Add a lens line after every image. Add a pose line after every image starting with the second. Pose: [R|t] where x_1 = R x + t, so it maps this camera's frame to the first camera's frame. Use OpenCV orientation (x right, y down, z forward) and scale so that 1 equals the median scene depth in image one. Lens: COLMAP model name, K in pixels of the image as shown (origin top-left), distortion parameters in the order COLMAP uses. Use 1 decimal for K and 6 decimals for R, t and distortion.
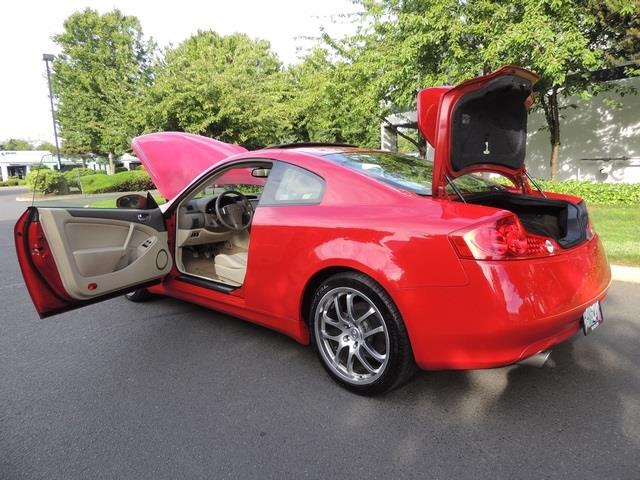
lens RADIAL K [[465.2, 0, 320.0], [0, 465.2, 240.0], [0, 0, 1]] dist [0.006702, -0.002449]
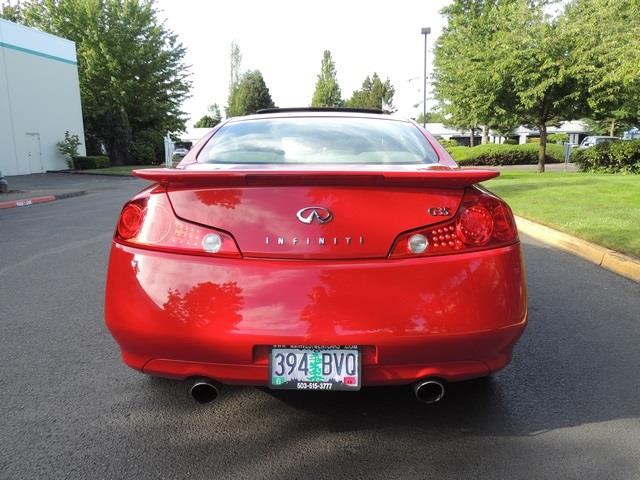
lens RADIAL K [[514.7, 0, 320.0], [0, 514.7, 240.0], [0, 0, 1]] dist [-0.008884, 0.001693]
pose [[0.681311, 0.148927, -0.716684, 0.176965], [-0.123029, 0.988454, 0.088444, -0.012176], [0.721581, 0.027915, 0.691767, 0.085379]]
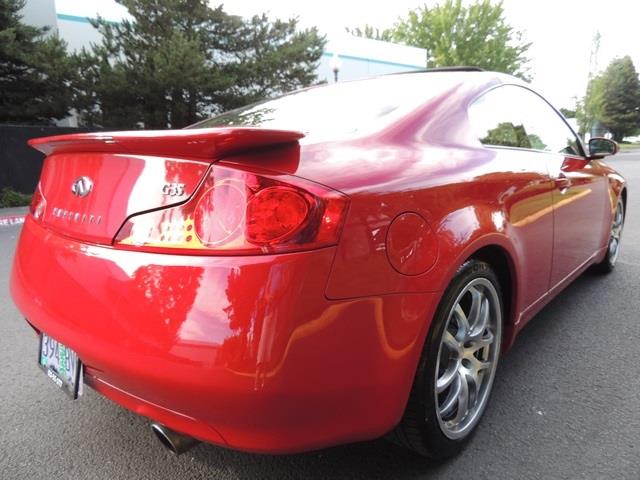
lens RADIAL K [[464.5, 0, 320.0], [0, 464.5, 240.0], [0, 0, 1]] dist [-0.005121, 0.002202]
pose [[0.045523, 0.214772, -0.975603, 0.182275], [-0.126075, 0.970041, 0.207665, -0.021640], [0.990976, 0.113546, 0.071236, 0.209341]]
